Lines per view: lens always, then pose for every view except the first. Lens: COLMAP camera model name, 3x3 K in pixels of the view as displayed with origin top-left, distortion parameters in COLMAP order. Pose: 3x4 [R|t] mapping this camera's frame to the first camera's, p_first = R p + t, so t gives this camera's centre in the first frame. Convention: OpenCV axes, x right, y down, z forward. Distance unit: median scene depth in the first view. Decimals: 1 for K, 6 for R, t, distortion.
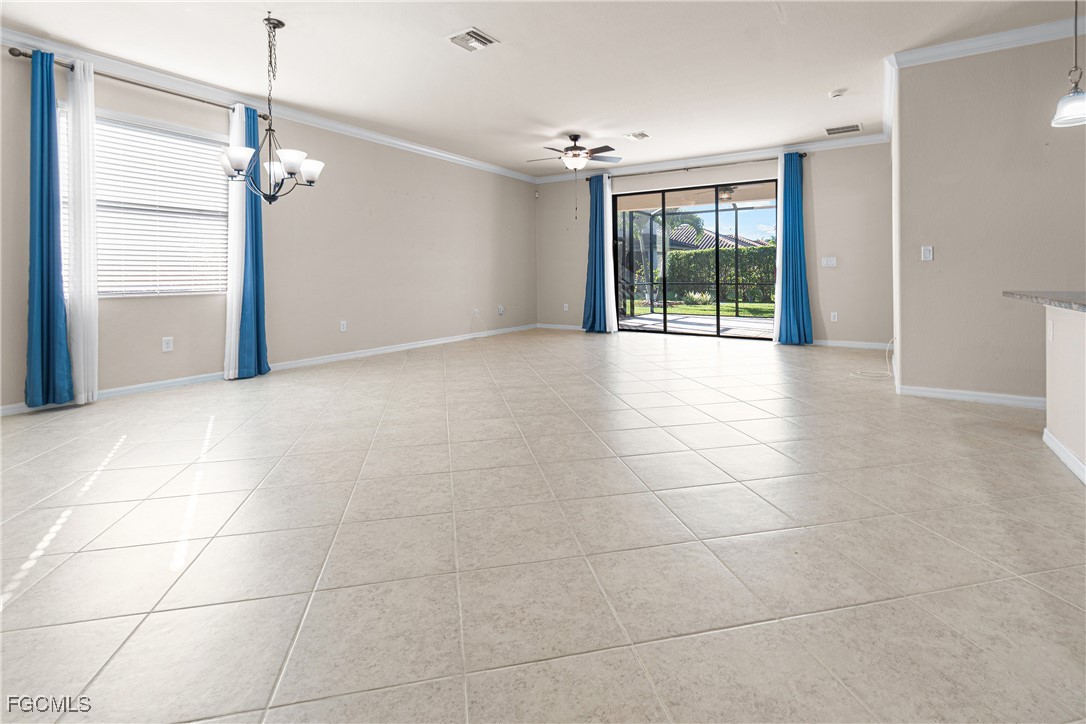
lens RADIAL K [[512.9, 0, 556.2], [0, 512.9, 272.1], [0, 0, 1]] dist [0.002979, -0.001719]
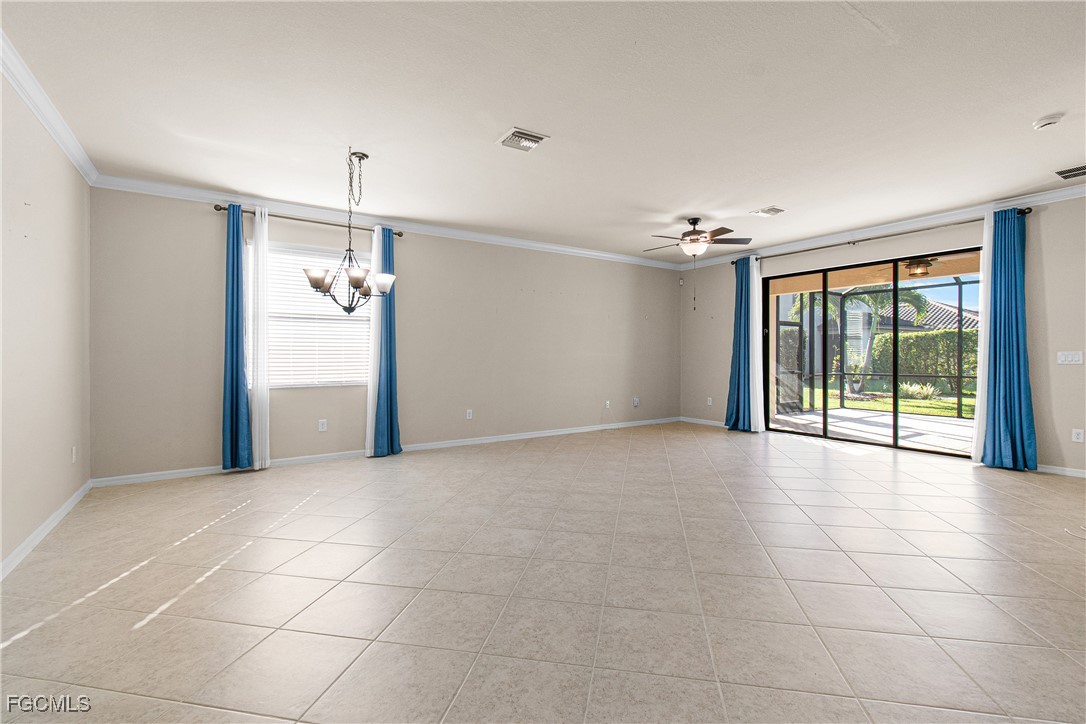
lens RADIAL K [[490.0, 0, 550.2], [0, 490.0, 358.0], [0, 0, 1]] dist [0.001678, -0.000215]
pose [[0.914369, 0.006986, -0.404822, 0.159846], [-0.003027, 0.999941, 0.010419, -0.026217], [0.404871, -0.008301, 0.914336, 0.094337]]
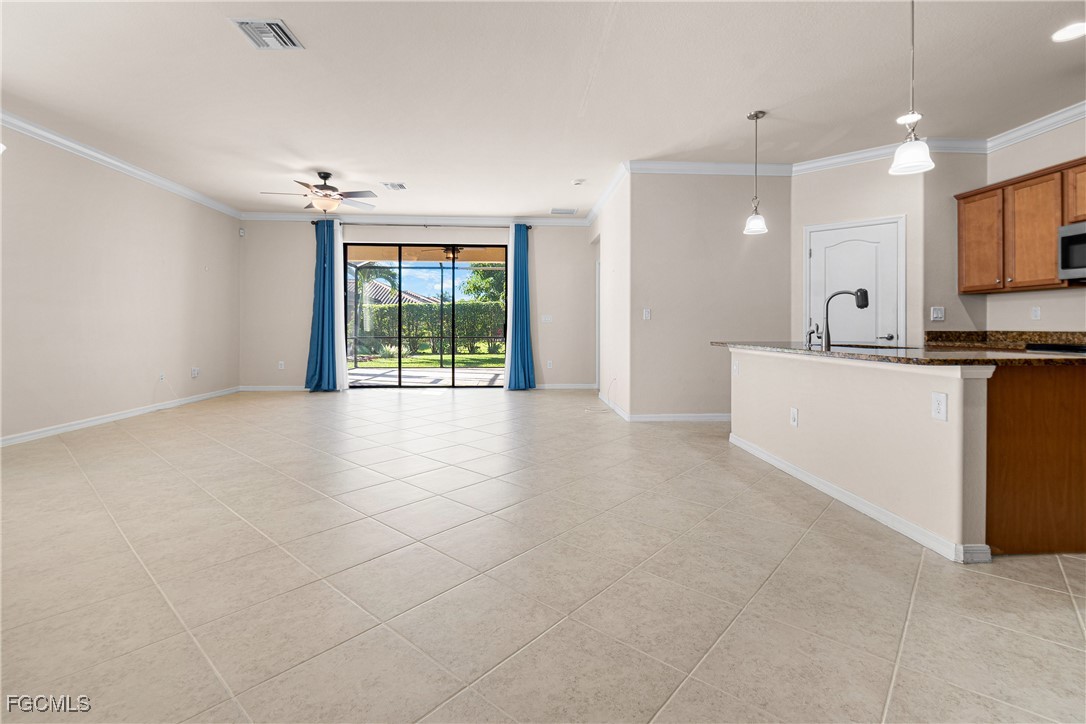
lens RADIAL K [[490.0, 0, 551.4], [0, 490.0, 323.0], [0, 0, 1]] dist [0.001678, -0.000215]
pose [[0.805123, 0.013541, 0.592953, -0.151447], [-0.009862, 0.999907, -0.009443, 0.000323], [-0.593026, 0.001755, 0.805182, 0.073999]]
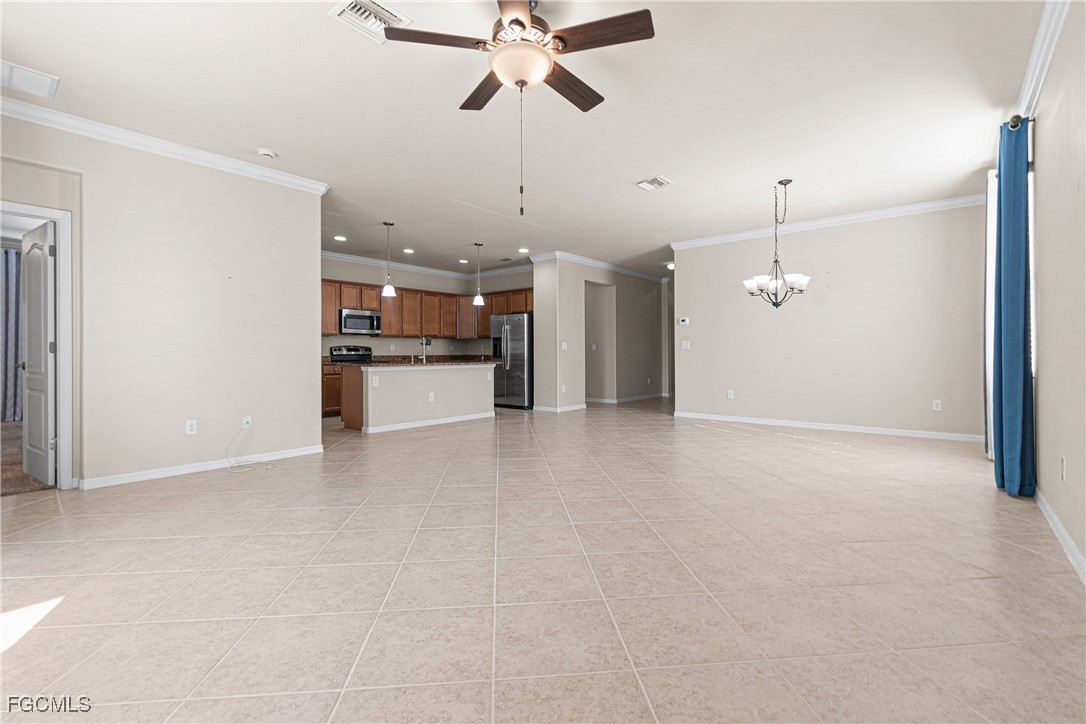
lens RADIAL K [[490.0, 0, 537.6], [0, 490.0, 353.7], [0, 0, 1]] dist [0.001678, -0.000215]
pose [[-0.989254, 0.009423, 0.145906, -0.023962], [0.008773, 0.999949, -0.005097, 0.004517], [-0.145947, -0.003762, -0.989285, 1.384960]]
